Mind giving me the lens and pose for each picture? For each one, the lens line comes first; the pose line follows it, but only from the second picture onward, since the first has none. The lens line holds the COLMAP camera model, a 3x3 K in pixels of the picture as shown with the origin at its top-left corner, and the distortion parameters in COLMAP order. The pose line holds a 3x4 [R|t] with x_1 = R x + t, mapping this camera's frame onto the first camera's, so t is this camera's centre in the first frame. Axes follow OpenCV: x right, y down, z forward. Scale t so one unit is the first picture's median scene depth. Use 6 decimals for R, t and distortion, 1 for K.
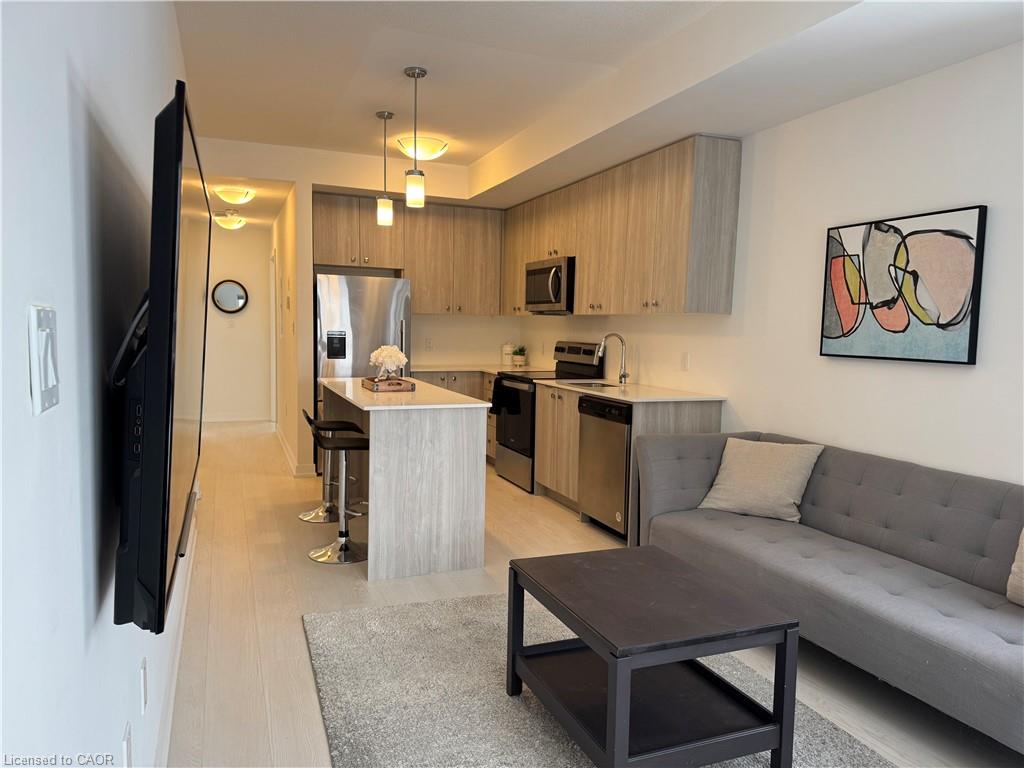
lens RADIAL K [[715.9, 0, 512.0], [0, 715.9, 384.0], [0, 0, 1]] dist [0.093287, -0.123868]
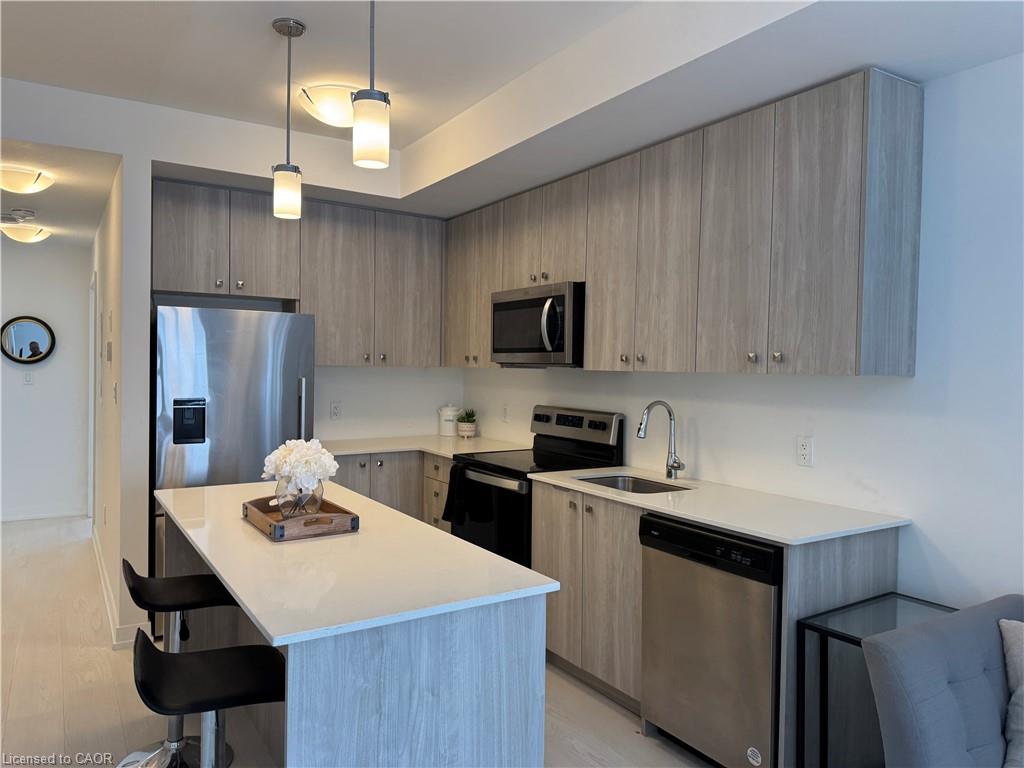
lens RADIAL K [[709.9, 0, 515.8], [0, 709.9, 372.0], [0, 0, 1]] dist [0.079793, -0.116099]
pose [[0.981119, -0.009172, 0.193188, -0.093476], [0.022313, 0.997573, -0.065956, -0.051069], [-0.192114, 0.069021, 0.978942, 0.361113]]
